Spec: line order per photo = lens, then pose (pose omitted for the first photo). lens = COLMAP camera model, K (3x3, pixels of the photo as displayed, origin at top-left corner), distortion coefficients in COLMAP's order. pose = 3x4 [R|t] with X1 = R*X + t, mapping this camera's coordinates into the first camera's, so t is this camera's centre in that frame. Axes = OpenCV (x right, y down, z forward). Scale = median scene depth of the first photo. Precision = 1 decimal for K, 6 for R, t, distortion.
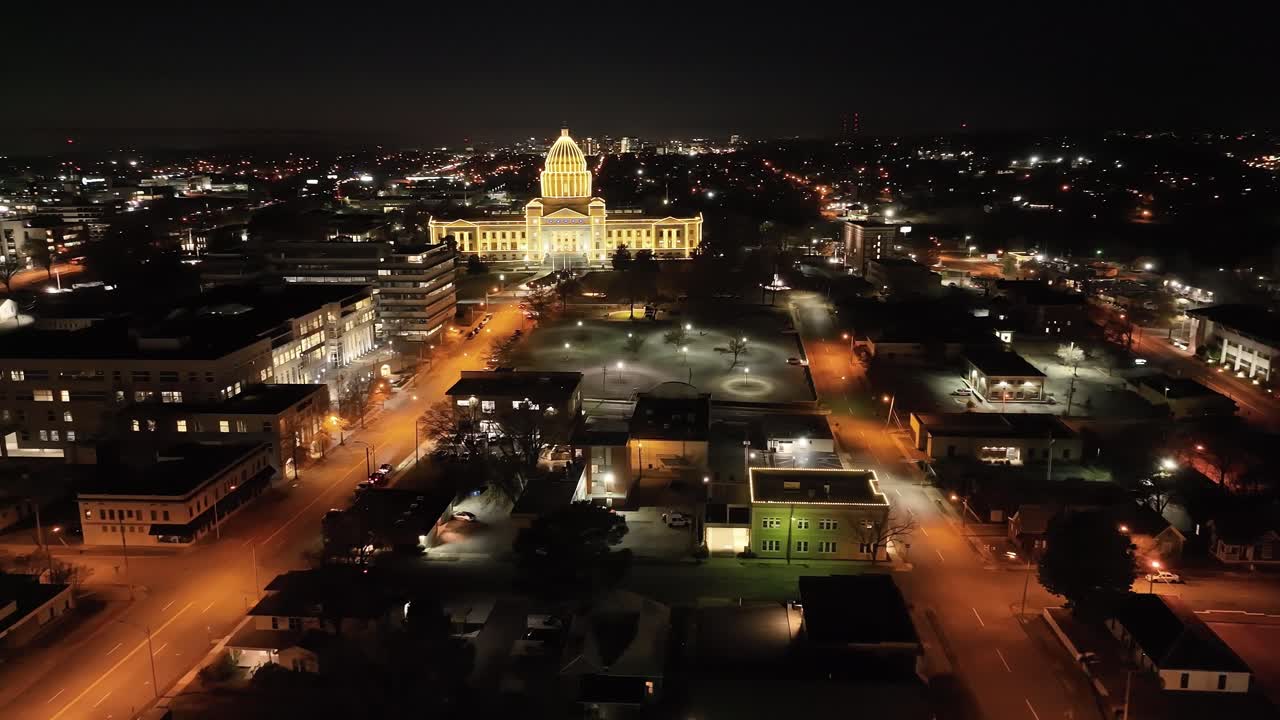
lens RADIAL K [[951.5, 0, 637.9], [0, 951.5, 355.2], [0, 0, 1]] dist [0.006177, 0.001515]
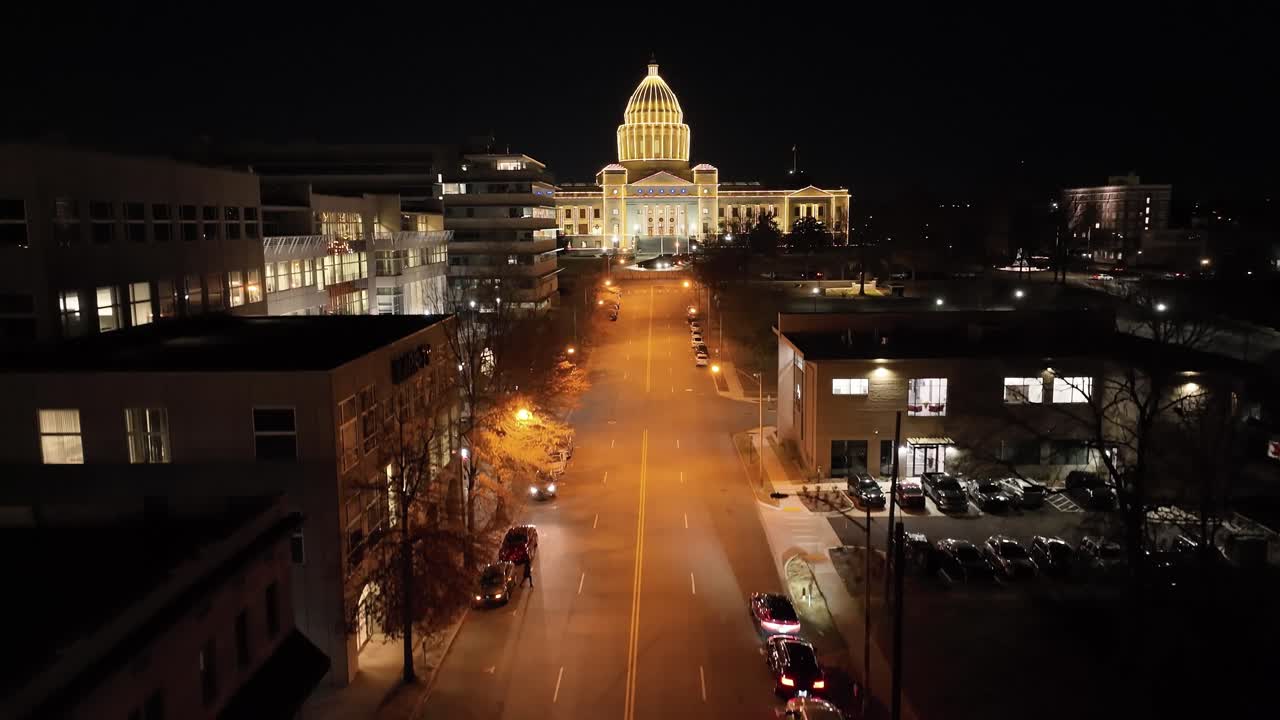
lens RADIAL K [[951.5, 0, 642.4], [0, 951.5, 365.3], [0, 0, 1]] dist [0.006177, 0.001515]
pose [[0.997855, -0.009458, 0.064773, -0.134949], [0.014015, 0.997431, -0.070255, 0.031681], [-0.063942, 0.071012, 0.995424, 0.329338]]
